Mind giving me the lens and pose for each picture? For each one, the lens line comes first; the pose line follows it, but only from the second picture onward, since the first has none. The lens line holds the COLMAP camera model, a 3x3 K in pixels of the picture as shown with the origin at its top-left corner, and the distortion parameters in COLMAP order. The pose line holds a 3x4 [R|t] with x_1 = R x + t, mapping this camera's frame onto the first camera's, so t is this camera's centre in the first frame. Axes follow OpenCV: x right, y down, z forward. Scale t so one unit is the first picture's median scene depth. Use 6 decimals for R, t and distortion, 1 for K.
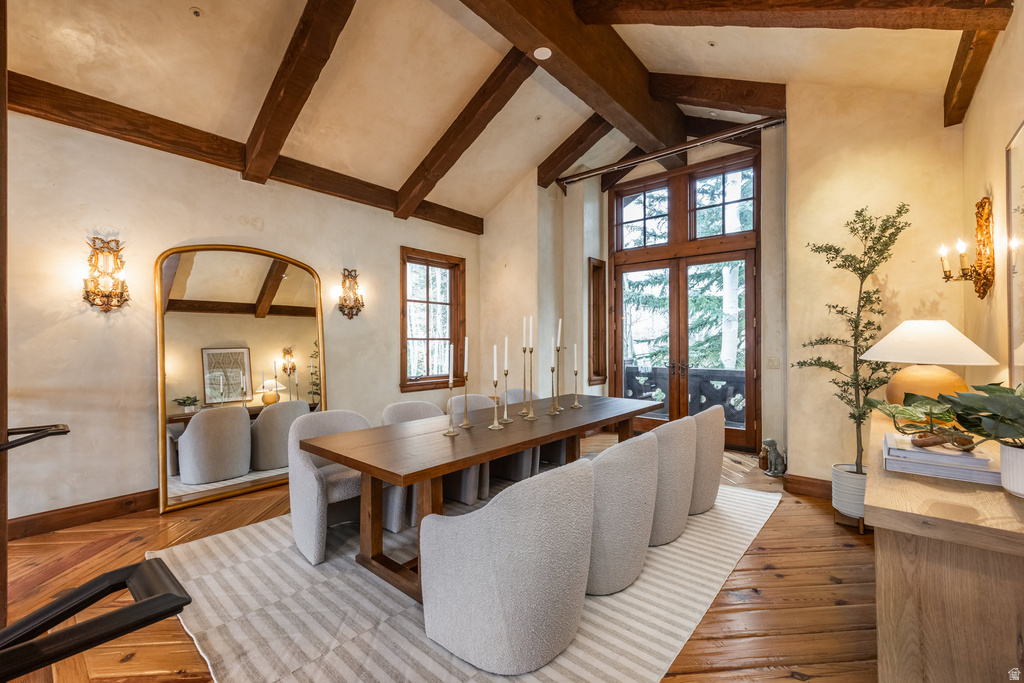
lens RADIAL K [[426.5, 0, 511.0], [0, 426.5, 343.6], [0, 0, 1]] dist [-0.002767, -0.000070]
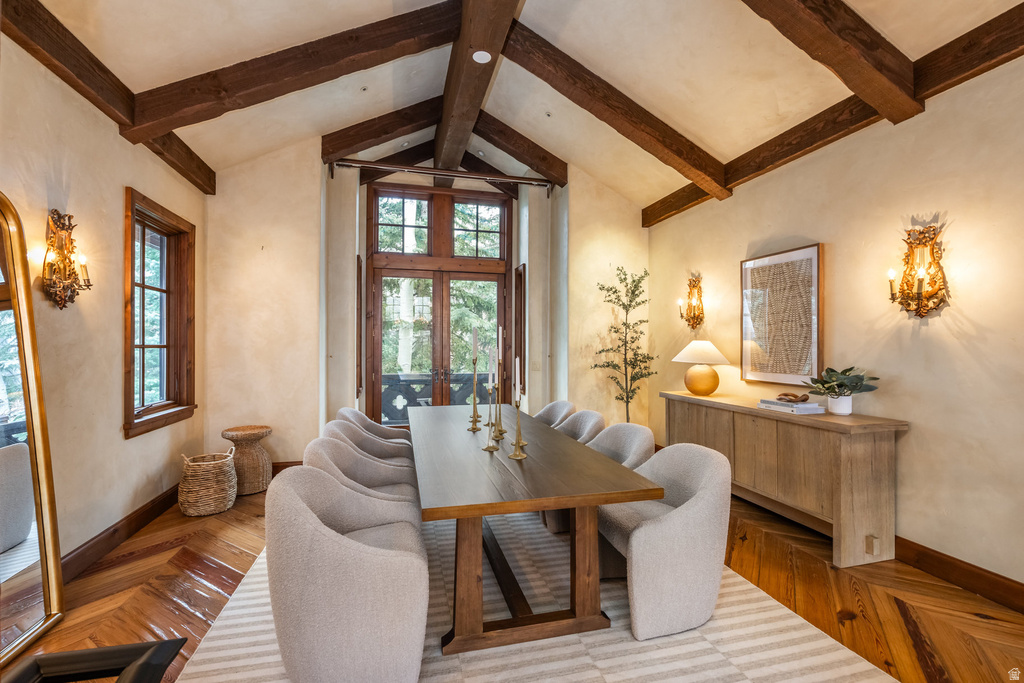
lens RADIAL K [[448.3, 0, 507.6], [0, 448.3, 344.3], [0, 0, 1]] dist [-0.020591, 0.000135]
pose [[0.573927, 0.005182, 0.818890, -0.452201], [0.000057, 0.999980, -0.006368, -0.009575], [-0.818907, 0.003702, 0.573915, 0.227984]]
